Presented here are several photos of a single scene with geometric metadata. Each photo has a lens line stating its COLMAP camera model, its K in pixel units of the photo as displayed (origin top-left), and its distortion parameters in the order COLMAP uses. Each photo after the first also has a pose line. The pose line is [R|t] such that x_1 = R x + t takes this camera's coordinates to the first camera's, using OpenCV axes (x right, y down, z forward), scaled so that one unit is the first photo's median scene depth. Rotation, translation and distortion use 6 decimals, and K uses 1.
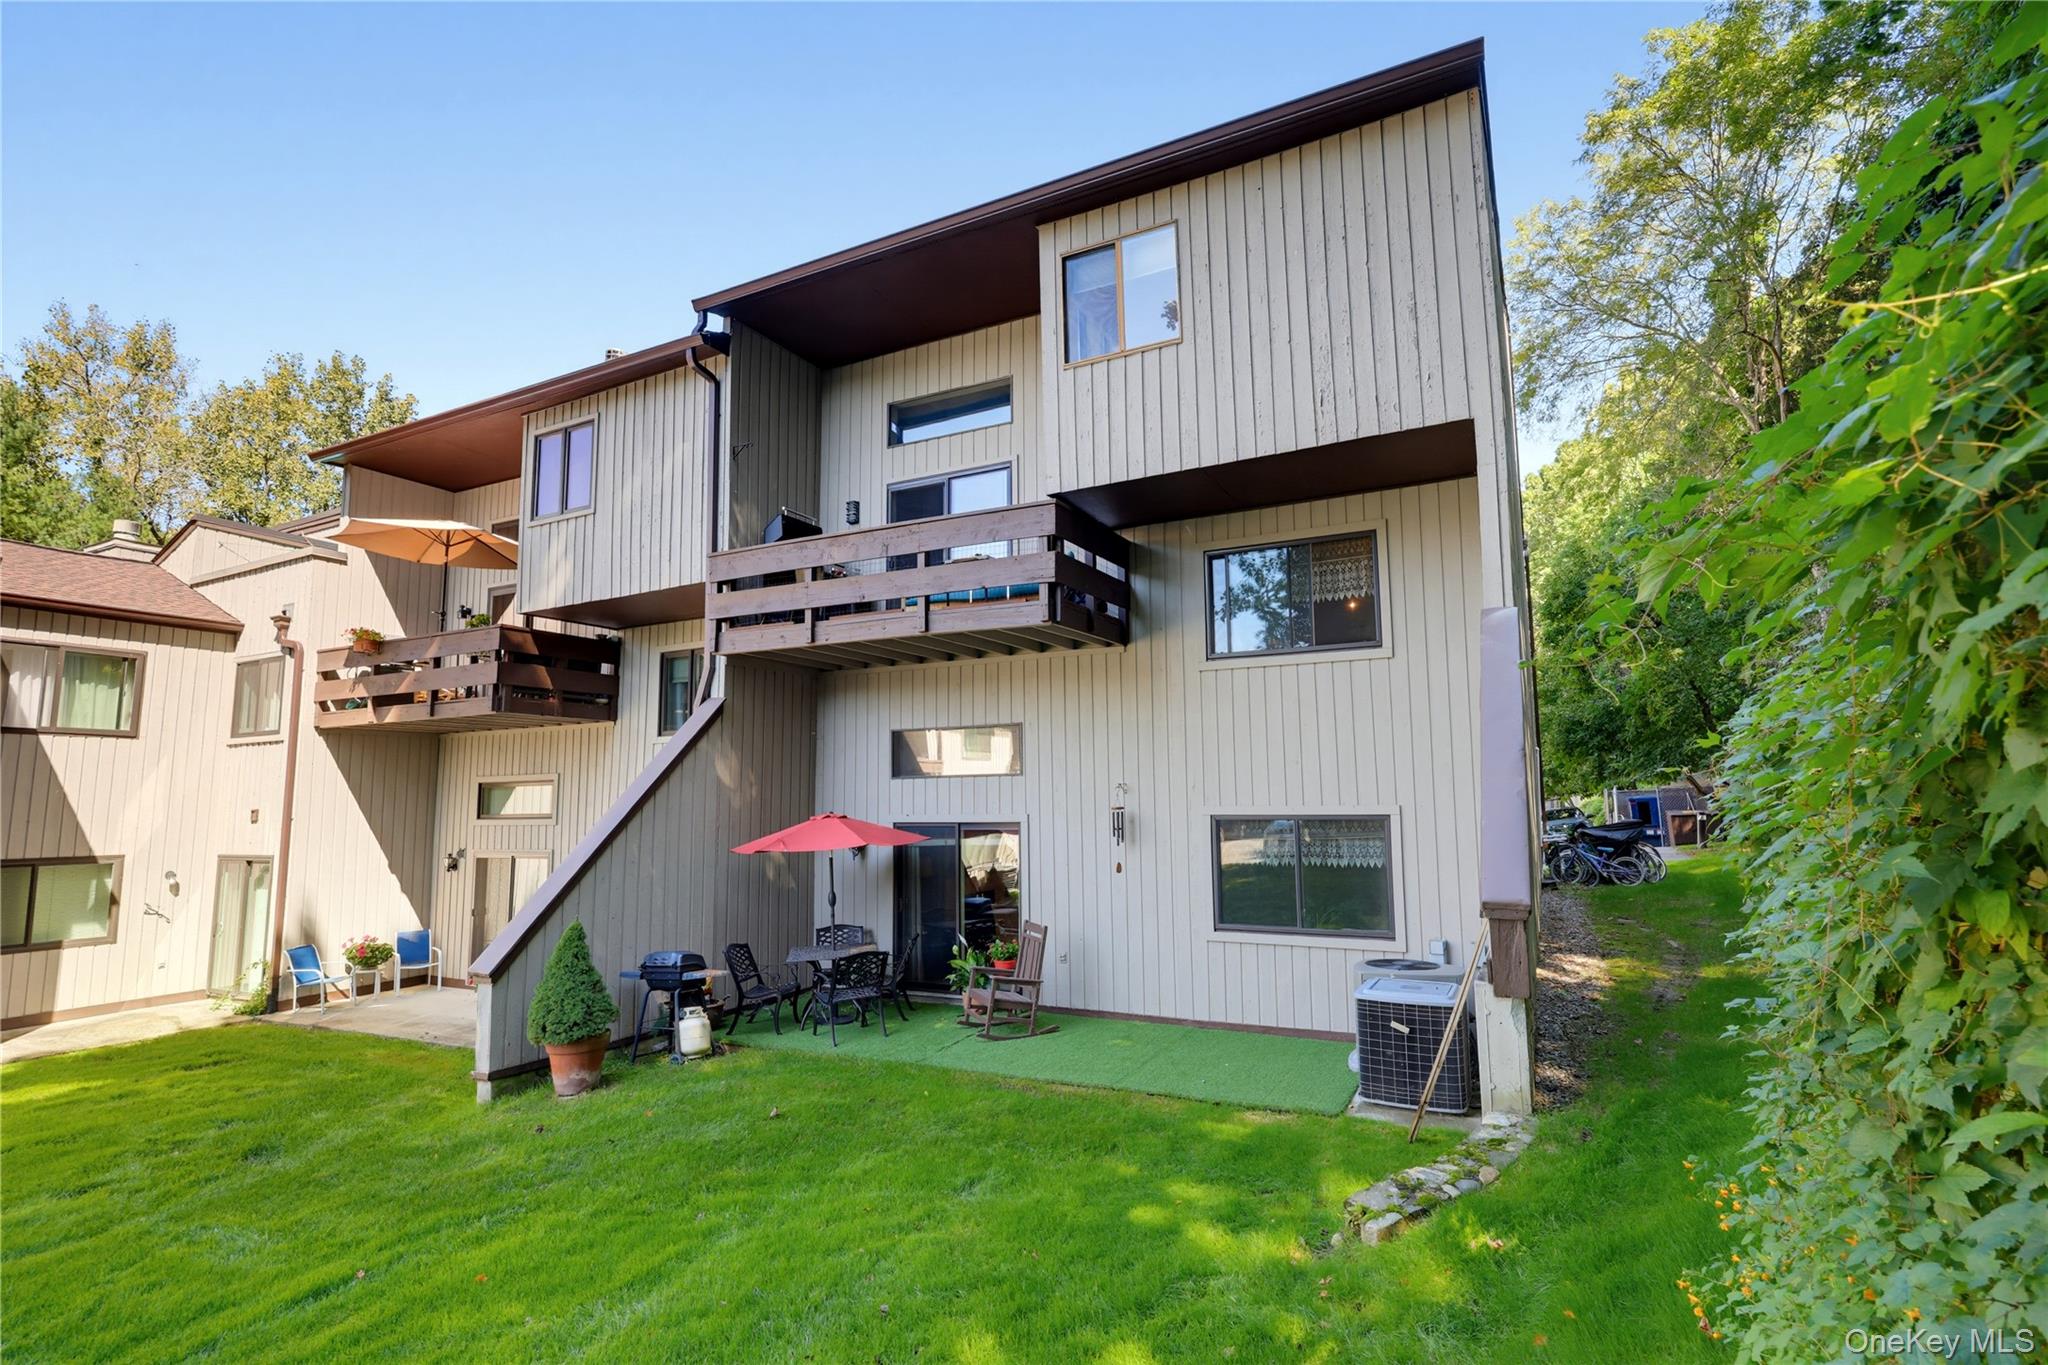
lens RADIAL K [[1001.1, 0, 1024.0], [0, 1001.1, 682.5], [0, 0, 1]] dist [0.005326, 0.000876]
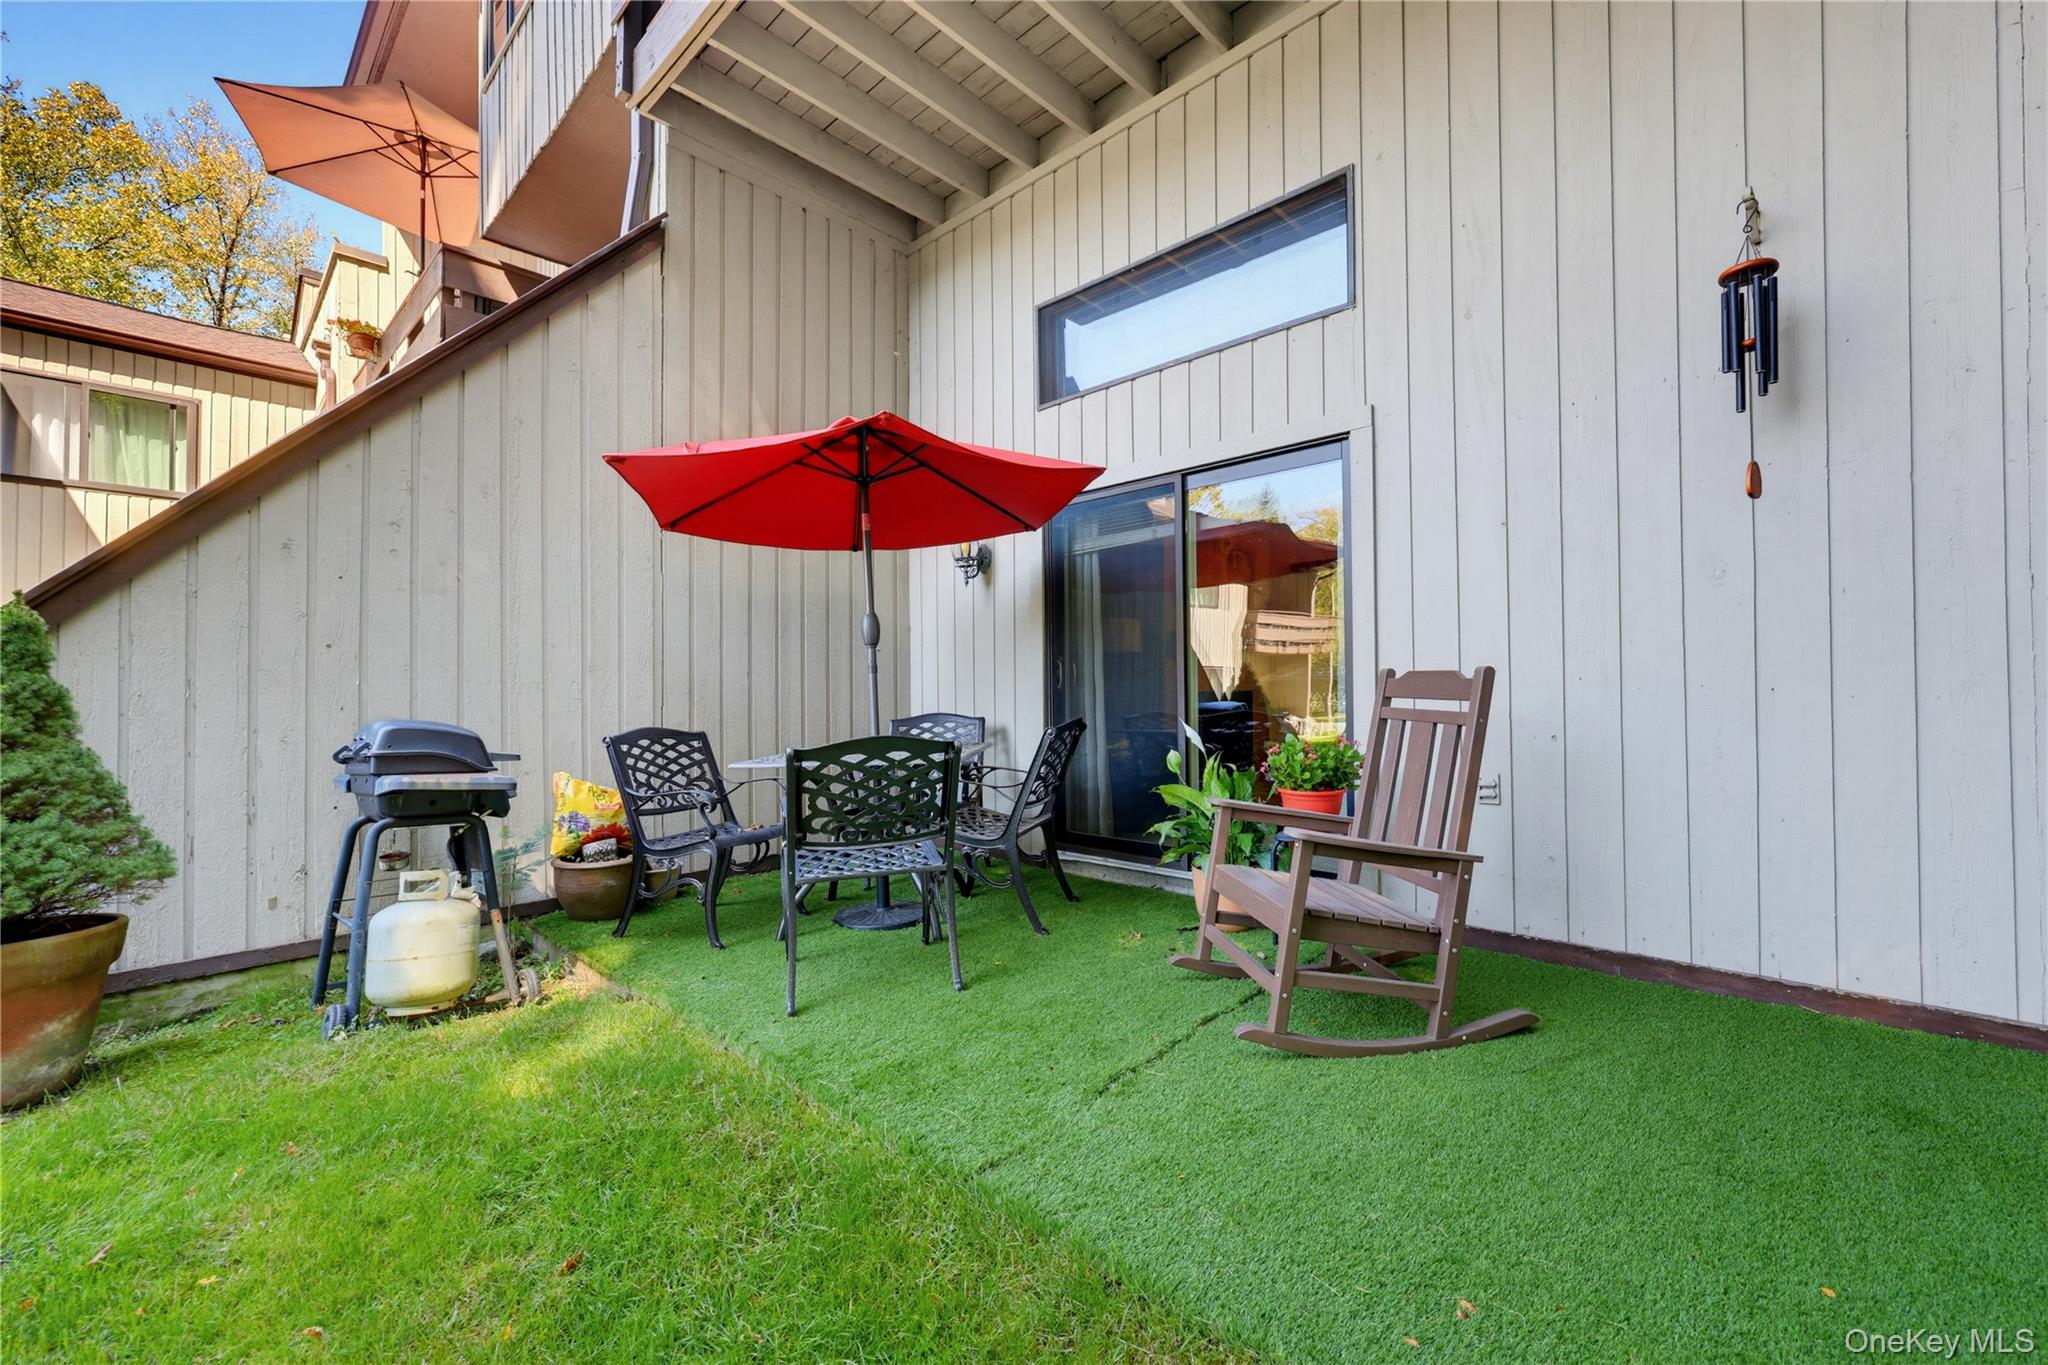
lens RADIAL K [[819.0, 0, 1018.3], [0, 819.0, 684.6], [0, 0, 1]] dist [-0.001727, -0.000019]
pose [[0.961696, 0.003242, -0.274099, -0.039647], [0.027253, 0.993845, 0.107374, 0.202082], [0.272760, -0.110731, 0.955688, 0.684031]]
